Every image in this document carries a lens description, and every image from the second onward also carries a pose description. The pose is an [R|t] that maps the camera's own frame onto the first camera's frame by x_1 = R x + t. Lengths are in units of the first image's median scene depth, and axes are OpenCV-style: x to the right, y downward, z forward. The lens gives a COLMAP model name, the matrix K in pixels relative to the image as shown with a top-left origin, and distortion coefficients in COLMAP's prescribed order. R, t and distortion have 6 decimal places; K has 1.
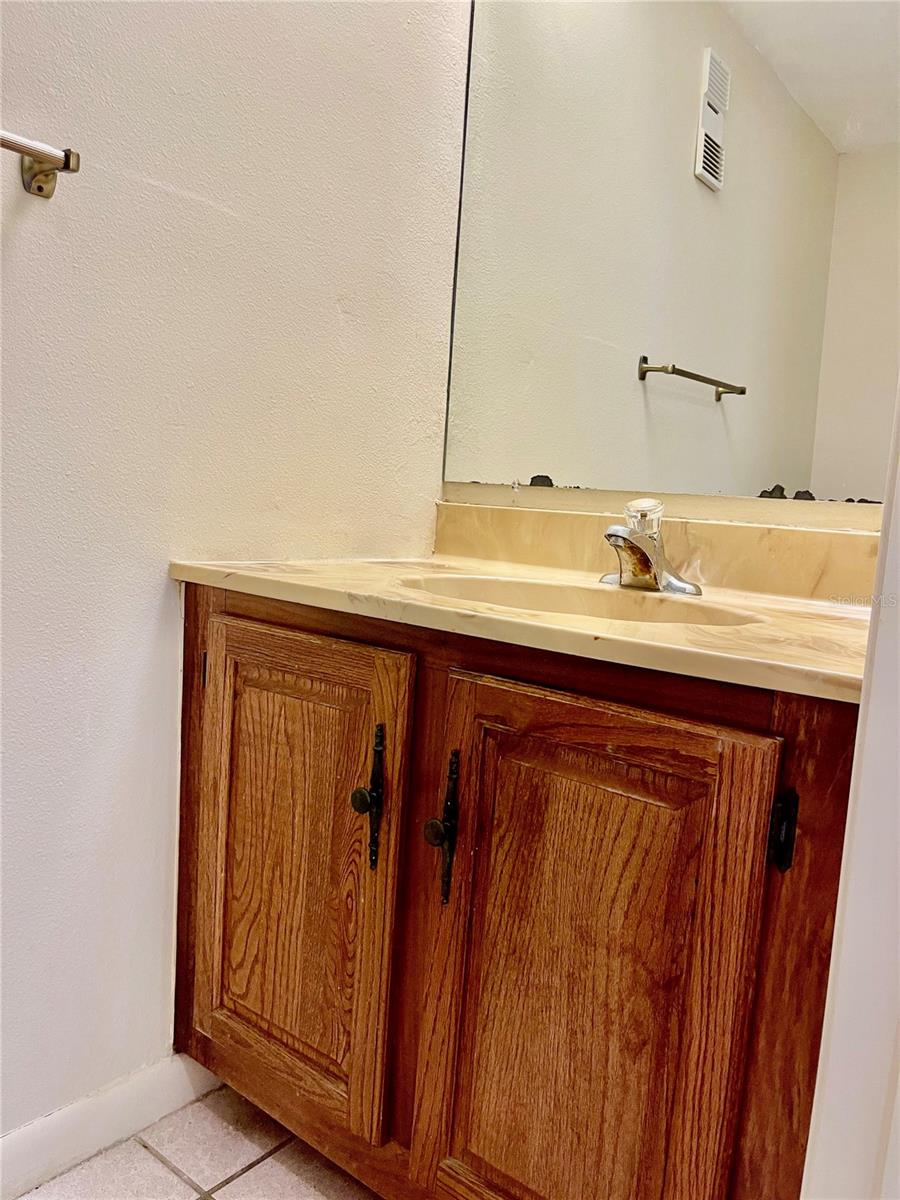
lens RADIAL K [[927.0, 0, 442.1], [0, 927.0, 597.7], [0, 0, 1]] dist [0.082095, -0.131522]
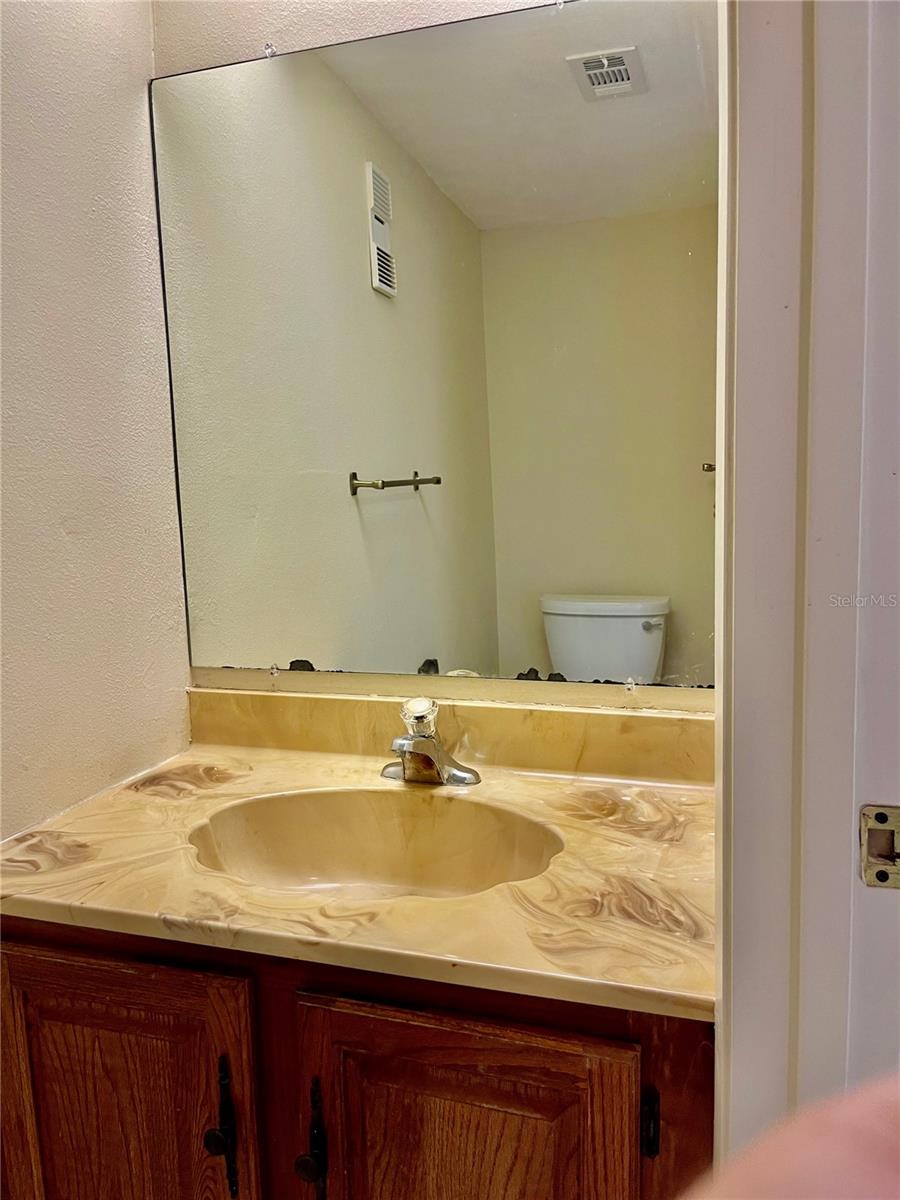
lens RADIAL K [[927.0, 0, 442.1], [0, 927.0, 597.7], [0, 0, 1]] dist [0.082095, -0.131522]
pose [[0.932961, -0.137123, 0.332837, -0.109852], [0.131764, 0.990524, 0.038736, -0.325603], [-0.334995, 0.007716, 0.942188, 0.021215]]
